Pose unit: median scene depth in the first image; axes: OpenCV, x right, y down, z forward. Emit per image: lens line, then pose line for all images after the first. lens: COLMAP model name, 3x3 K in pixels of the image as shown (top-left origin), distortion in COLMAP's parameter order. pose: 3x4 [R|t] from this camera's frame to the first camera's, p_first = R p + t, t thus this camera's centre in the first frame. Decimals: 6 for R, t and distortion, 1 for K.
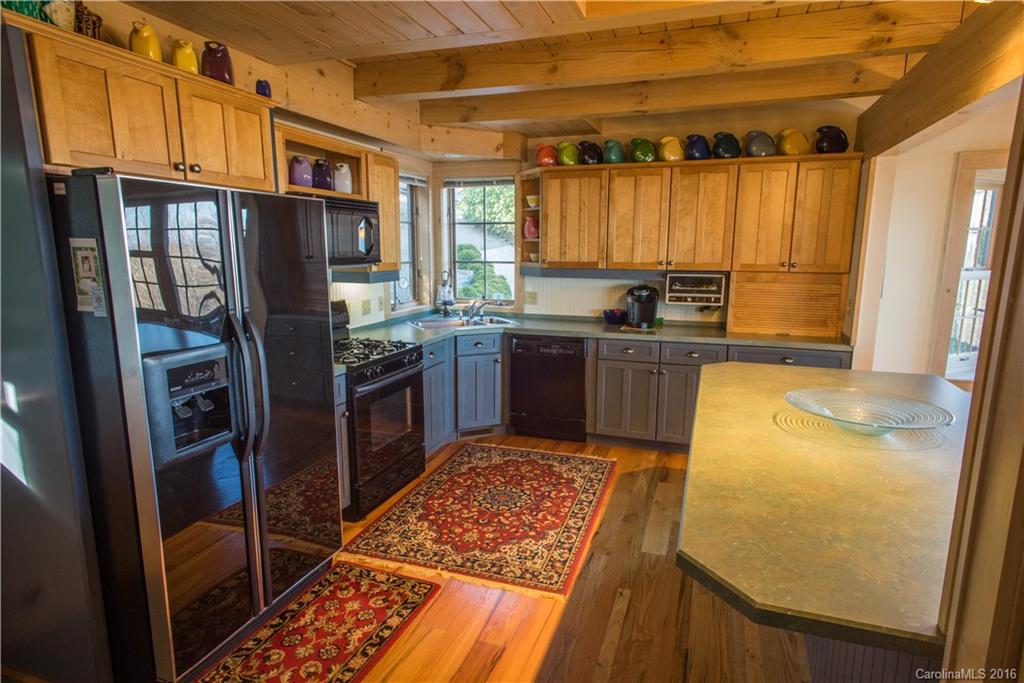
lens RADIAL K [[582.0, 0, 513.2], [0, 582.0, 354.0], [0, 0, 1]] dist [0.019881, -0.003438]
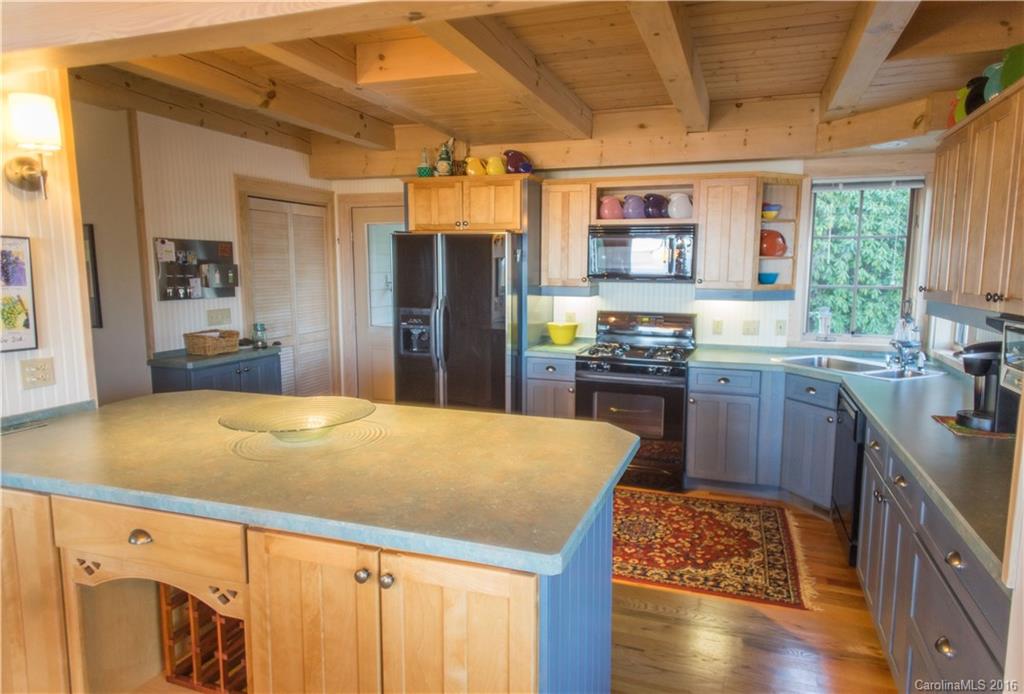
lens RADIAL K [[605.7, 0, 549.0], [0, 605.7, 344.1], [0, 0, 1]] dist [0.024326, -0.000877]
pose [[0.004784, 0.116773, -0.993147, 0.816232], [-0.194060, 0.974386, 0.113632, -0.111214], [0.980978, 0.192186, 0.027323, 0.694575]]
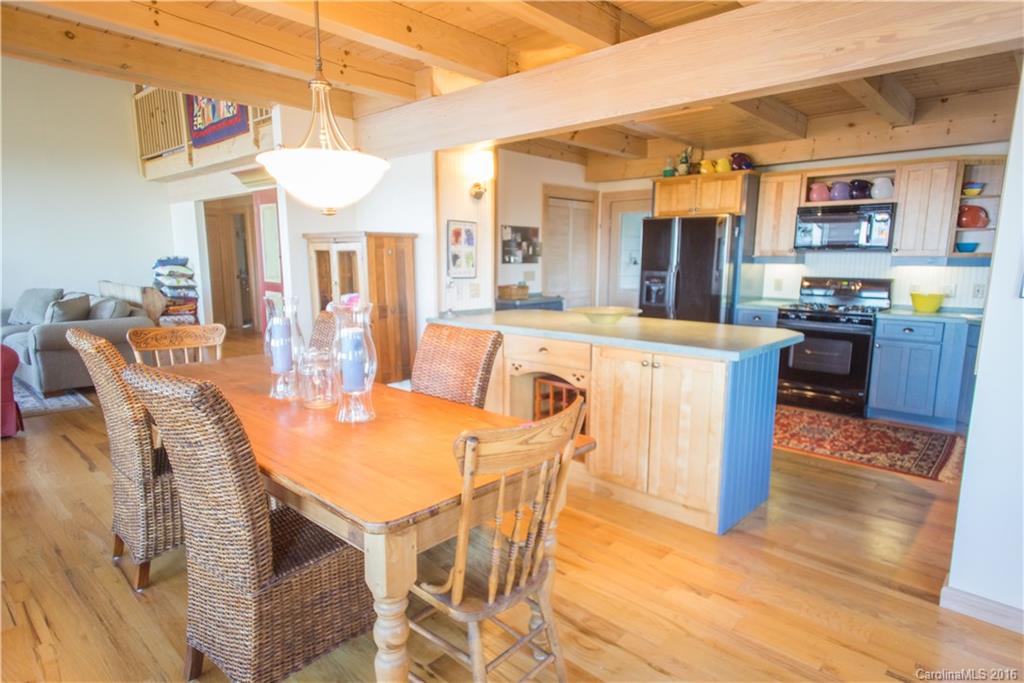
lens RADIAL K [[582.0, 0, 513.2], [0, 582.0, 354.0], [0, 0, 1]] dist [0.019881, -0.003438]
pose [[-0.405432, 0.137046, -0.903794, 1.225816], [-0.181401, 0.956974, 0.226484, -0.073917], [0.895945, 0.255773, -0.363128, 0.741710]]
